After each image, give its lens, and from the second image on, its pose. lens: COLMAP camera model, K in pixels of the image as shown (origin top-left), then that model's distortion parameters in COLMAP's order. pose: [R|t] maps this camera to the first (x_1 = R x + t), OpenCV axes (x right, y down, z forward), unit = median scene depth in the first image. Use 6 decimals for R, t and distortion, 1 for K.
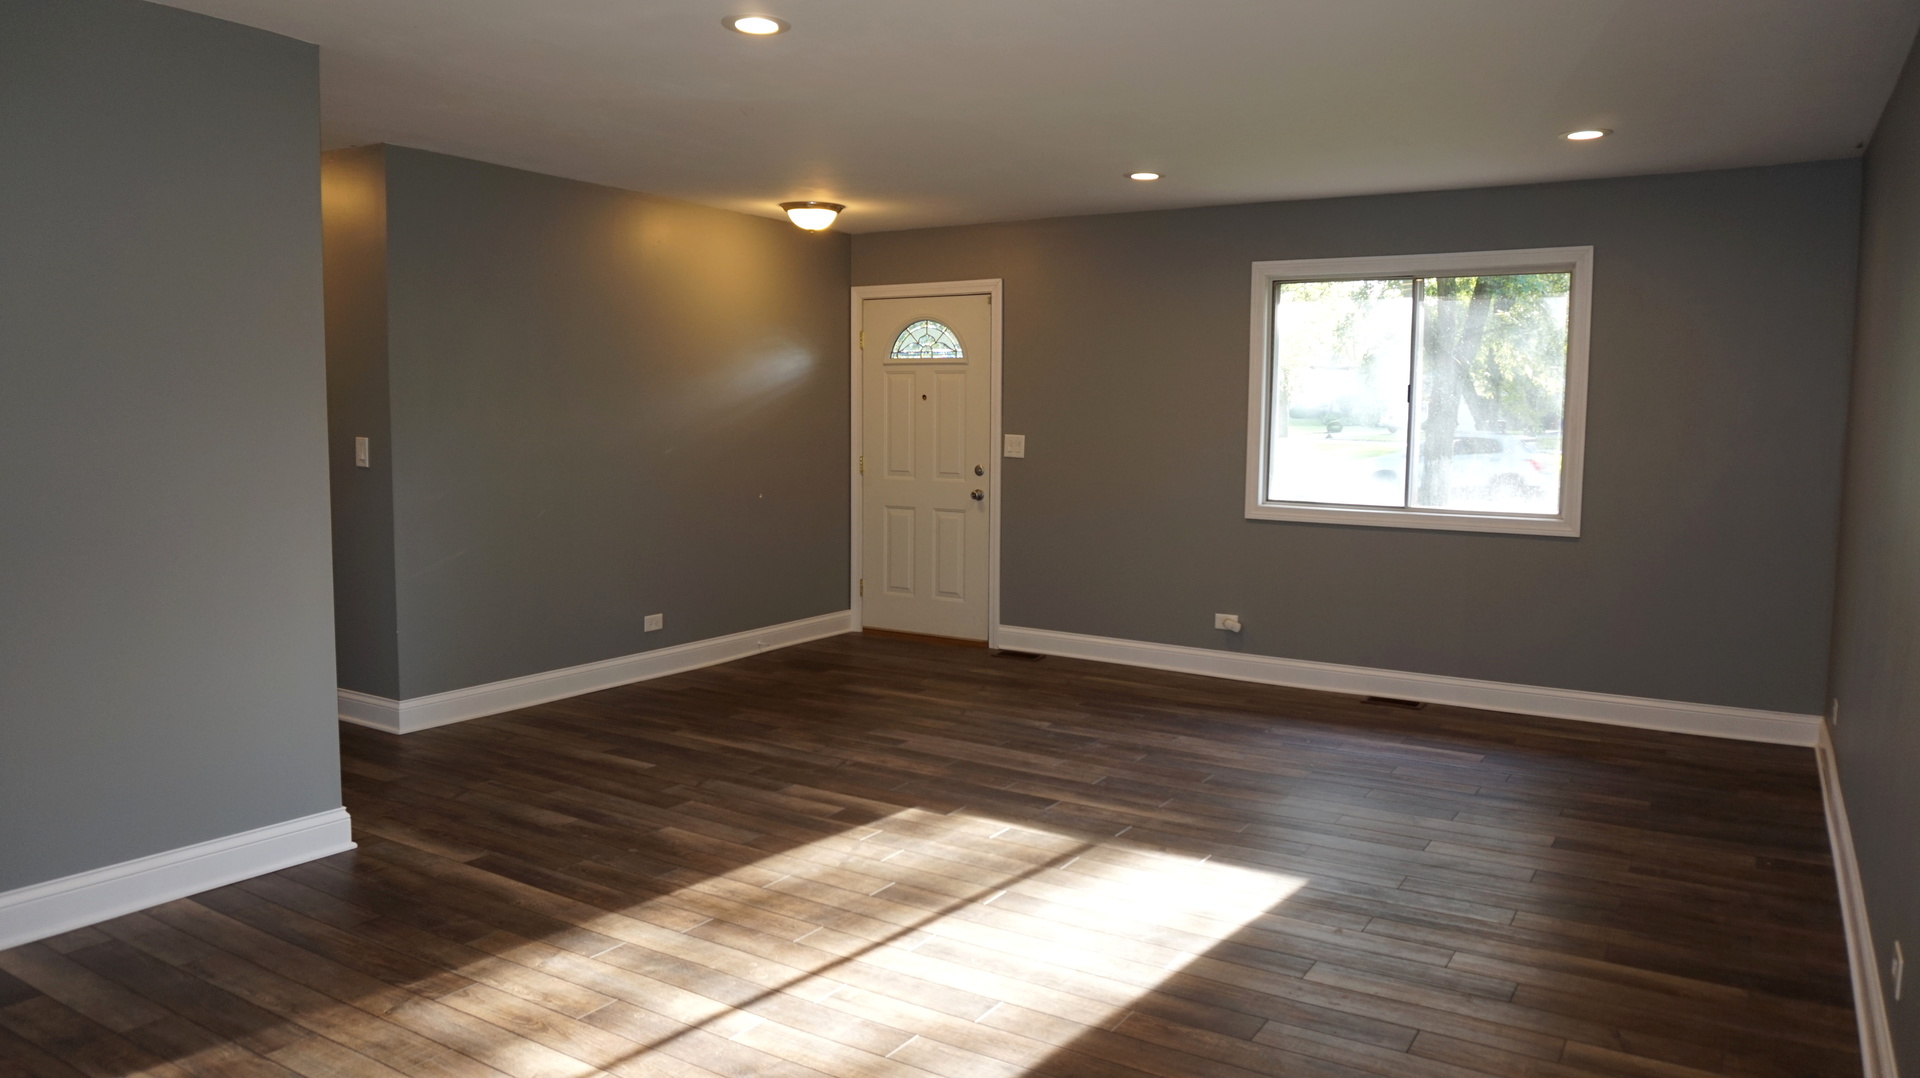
lens RADIAL K [[1277.6, 0, 978.4], [0, 1277.6, 530.8], [0, 0, 1]] dist [-0.045567, 0.027218]
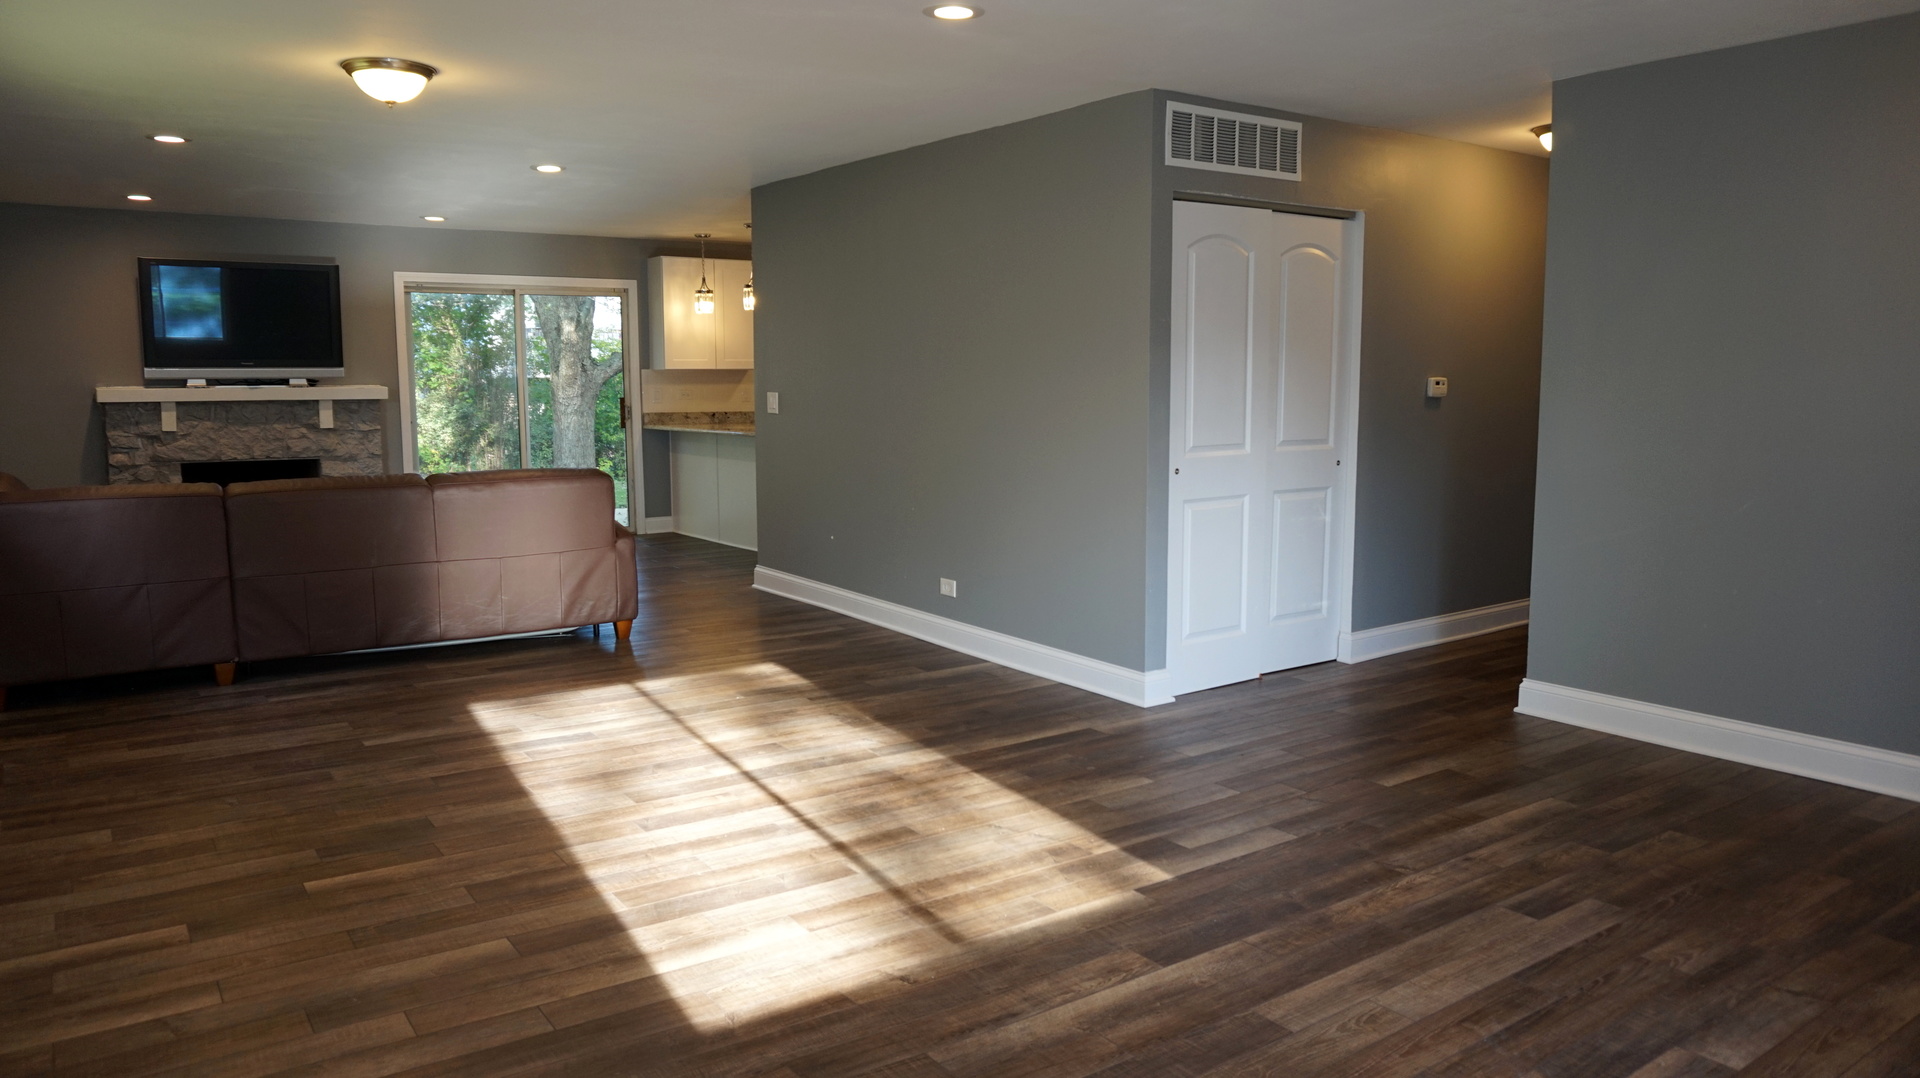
lens RADIAL K [[1277.6, 0, 939.6], [0, 1277.6, 535.4], [0, 0, 1]] dist [-0.045567, 0.027218]
pose [[-0.404842, 0.094210, -0.909520, 0.741405], [-0.085215, 0.986462, 0.140110, -0.087110], [0.910407, 0.134228, -0.391333, 1.247956]]
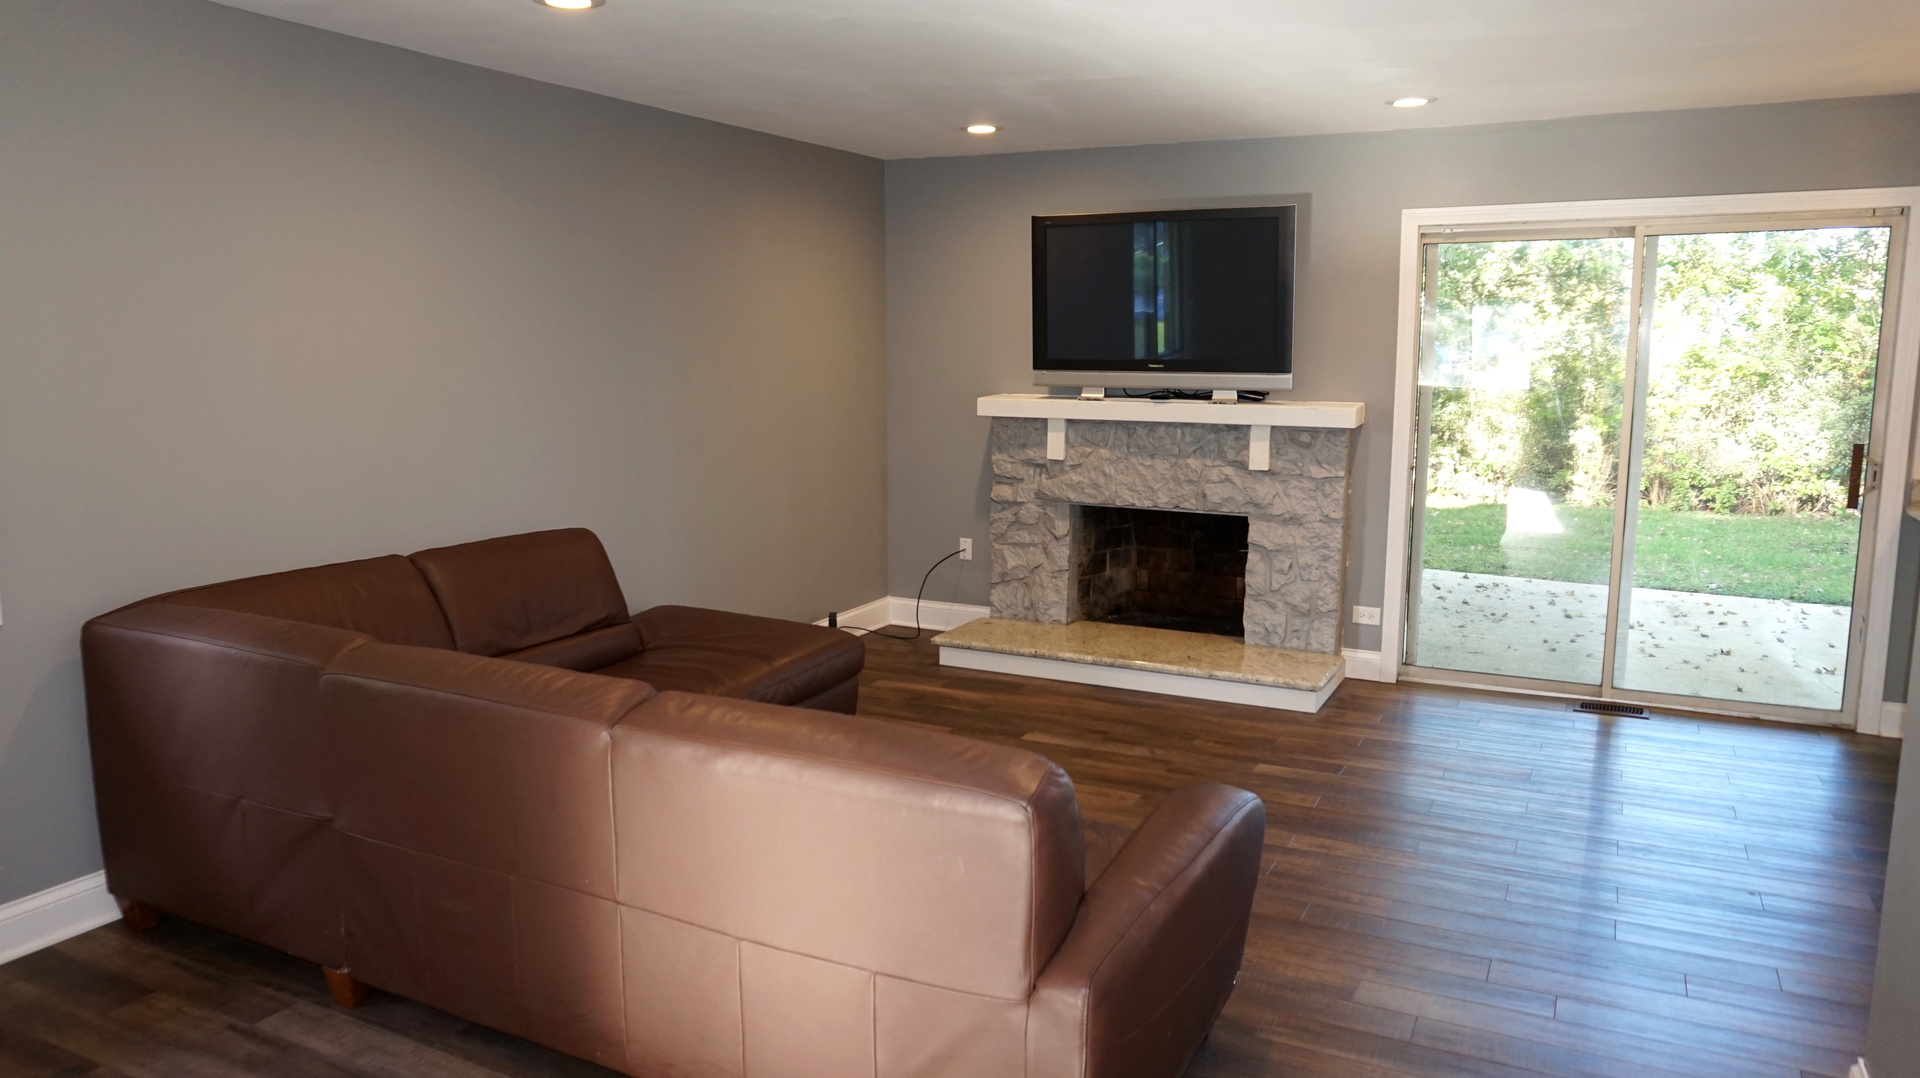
lens RADIAL K [[1277.6, 0, 955.3], [0, 1277.6, 538.2], [0, 0, 1]] dist [-0.045567, 0.027218]
pose [[-0.997304, -0.006718, -0.073077, -0.439504], [-0.023739, 0.971797, 0.234623, -0.119429], [0.069440, 0.235725, -0.969336, 0.728111]]
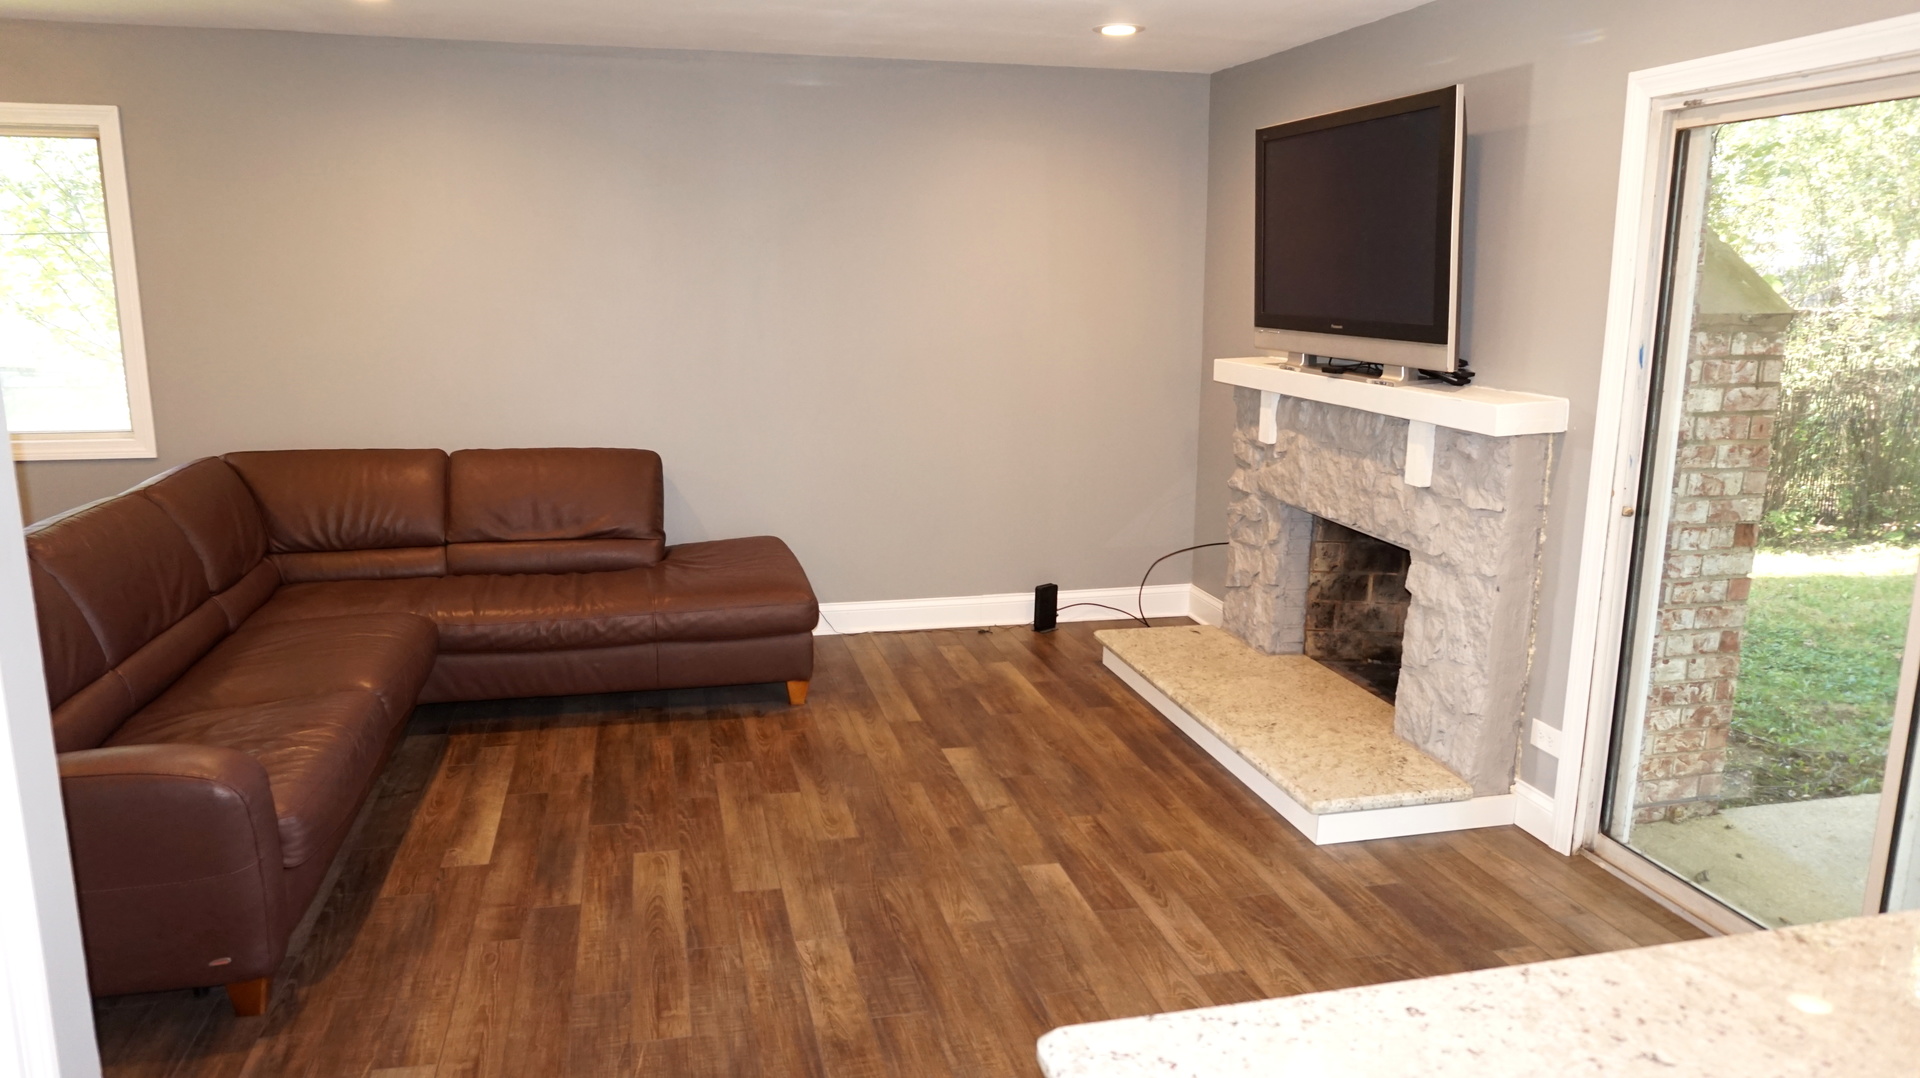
lens RADIAL K [[1277.6, 0, 979.2], [0, 1277.6, 544.6], [0, 0, 1]] dist [-0.045567, 0.027218]
pose [[-0.712464, -0.169542, 0.680919, -1.313523], [0.034286, 0.960803, 0.275105, -0.101838], [-0.700871, 0.219348, -0.678724, 0.250898]]
